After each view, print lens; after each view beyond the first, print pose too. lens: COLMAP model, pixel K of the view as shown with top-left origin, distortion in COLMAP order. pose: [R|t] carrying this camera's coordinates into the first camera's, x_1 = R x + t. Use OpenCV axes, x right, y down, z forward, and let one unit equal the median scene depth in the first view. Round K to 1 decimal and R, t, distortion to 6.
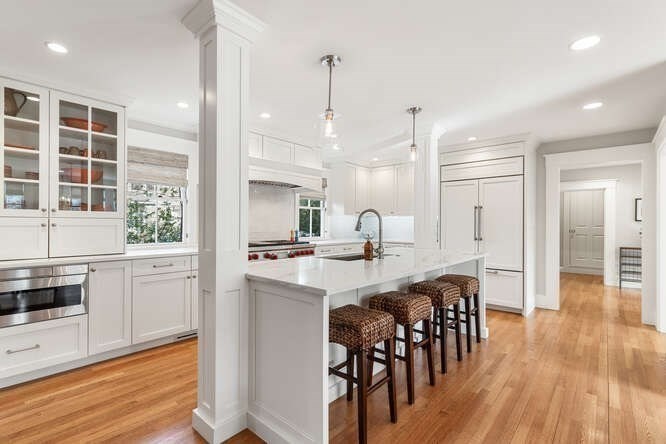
lens RADIAL K [[306.2, 0, 336.3], [0, 306.2, 222.7], [0, 0, 1]] dist [-0.000770, -0.000366]
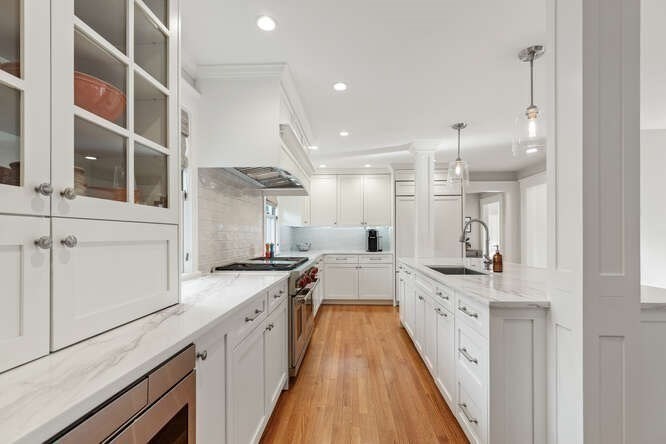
lens RADIAL K [[294.9, 0, 332.6], [0, 294.9, 235.3], [0, 0, 1]] dist [-0.000227, -0.000085]
pose [[0.787818, -0.003823, 0.615896, -0.825594], [0.001044, 0.999988, 0.004872, -0.000117], [-0.615907, -0.003195, 0.787812, 0.557605]]
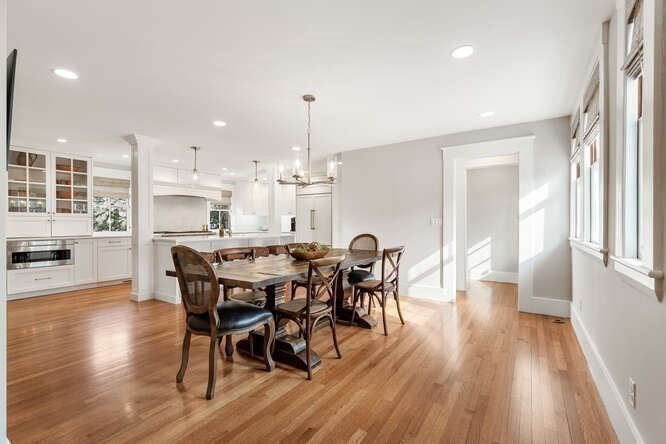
lens RADIAL K [[294.4, 0, 344.5], [0, 294.4, 223.6], [0, 0, 1]] dist [-0.000072, -0.000085]
pose [[0.987452, -0.006079, 0.157800, 0.588499], [0.005175, 0.999968, 0.006134, 0.024578], [-0.157832, -0.005240, 0.987452, -1.092958]]
